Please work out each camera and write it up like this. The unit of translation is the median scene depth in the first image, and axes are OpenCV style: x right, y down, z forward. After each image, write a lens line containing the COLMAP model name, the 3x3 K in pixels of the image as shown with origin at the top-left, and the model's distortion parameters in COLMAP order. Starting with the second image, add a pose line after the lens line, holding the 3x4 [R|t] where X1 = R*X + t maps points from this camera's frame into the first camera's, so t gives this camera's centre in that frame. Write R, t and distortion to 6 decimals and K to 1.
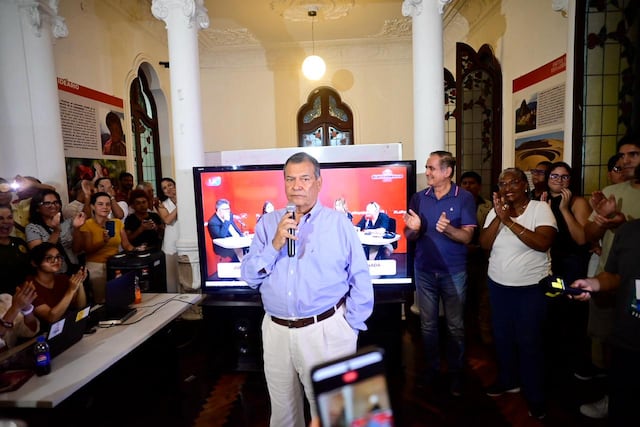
lens RADIAL K [[386.2, 0, 320.5], [0, 386.2, 212.8], [0, 0, 1]] dist [-0.057661, 0.047344]
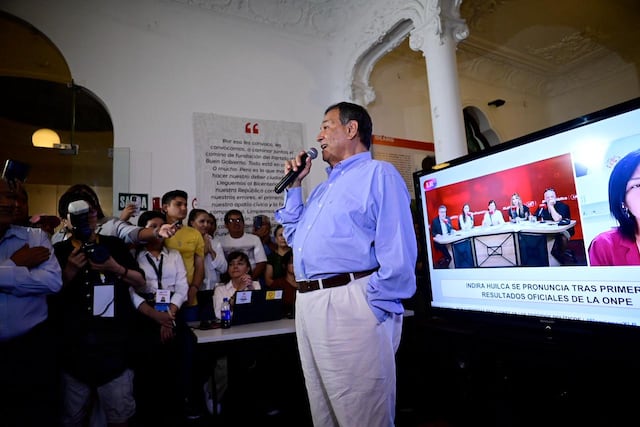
lens RADIAL K [[386.2, 0, 321.5], [0, 386.2, 218.1], [0, 0, 1]] dist [-0.057661, 0.047344]
pose [[0.529864, -0.107797, -0.841204, 0.232557], [-0.037287, 0.987969, -0.150091, 0.100526], [0.847263, 0.110894, 0.519469, 0.234537]]
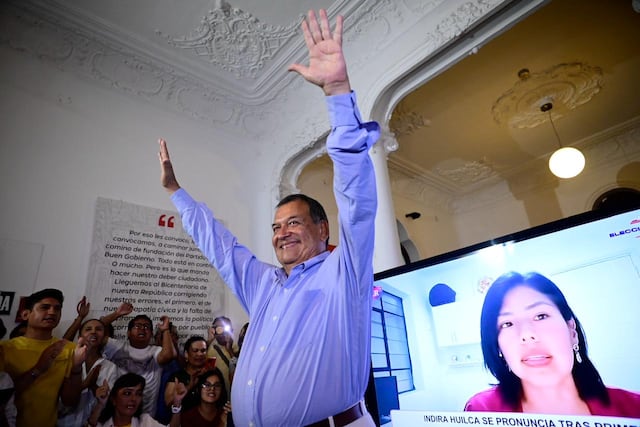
lens RADIAL K [[386.2, 0, 319.0], [0, 386.2, 213.2], [0, 0, 1]] dist [-0.057661, 0.047344]
pose [[0.706418, -0.291537, -0.644964, 0.137389], [-0.016081, 0.904385, -0.426414, 0.078922], [0.707612, 0.311599, 0.634186, 0.259081]]
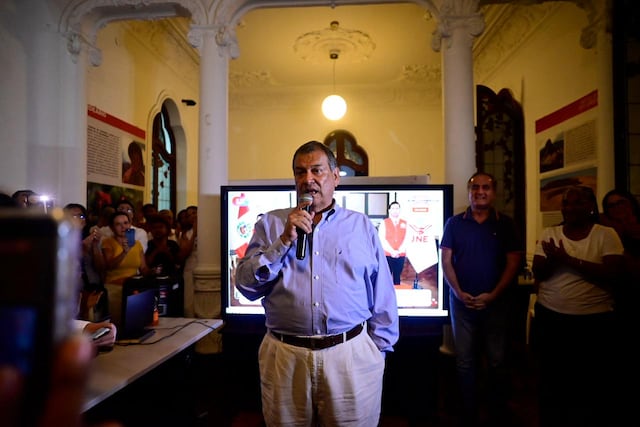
lens RADIAL K [[386.2, 0, 317.6], [0, 386.2, 221.7], [0, 0, 1]] dist [-0.057661, 0.047344]
pose [[0.999370, 0.030100, -0.018813, -0.046428], [-0.031975, 0.993531, -0.108962, 0.047593], [0.015412, 0.109495, 0.993868, 0.031986]]
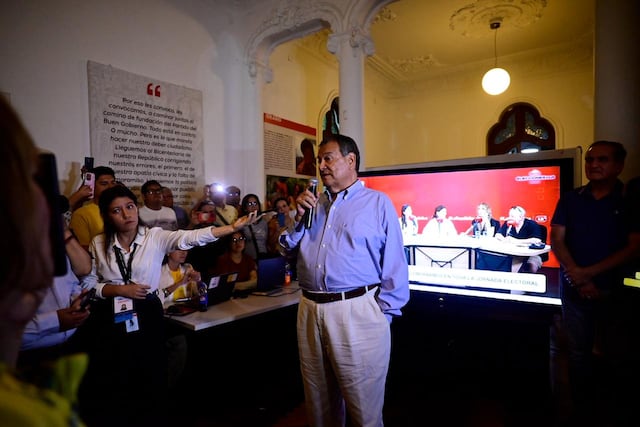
lens RADIAL K [[380.3, 0, 322.1], [0, 380.3, 214.5], [0, 0, 1]] dist [-0.035238, 0.009869]
pose [[0.862387, 0.026598, -0.505551, 0.130752], [-0.066496, 0.995918, -0.061034, 0.050834], [0.501864, 0.086253, 0.860635, 0.015682]]
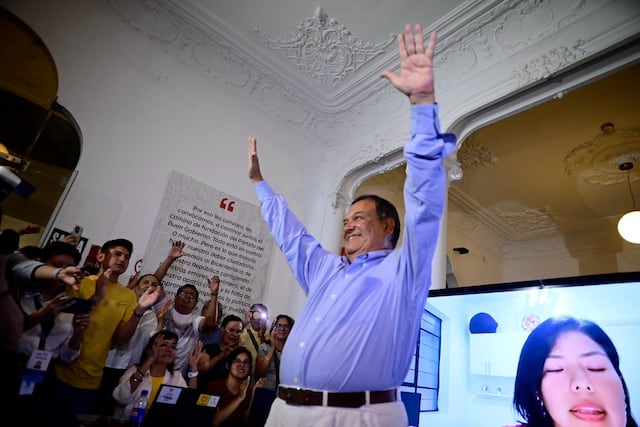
lens RADIAL K [[386.2, 0, 322.3], [0, 386.2, 216.6], [0, 0, 1]] dist [-0.057661, 0.047344]
pose [[0.679560, -0.174020, -0.712681, 0.135615], [-0.241032, 0.864568, -0.440938, 0.108973], [0.692893, 0.471423, 0.545582, 0.237154]]
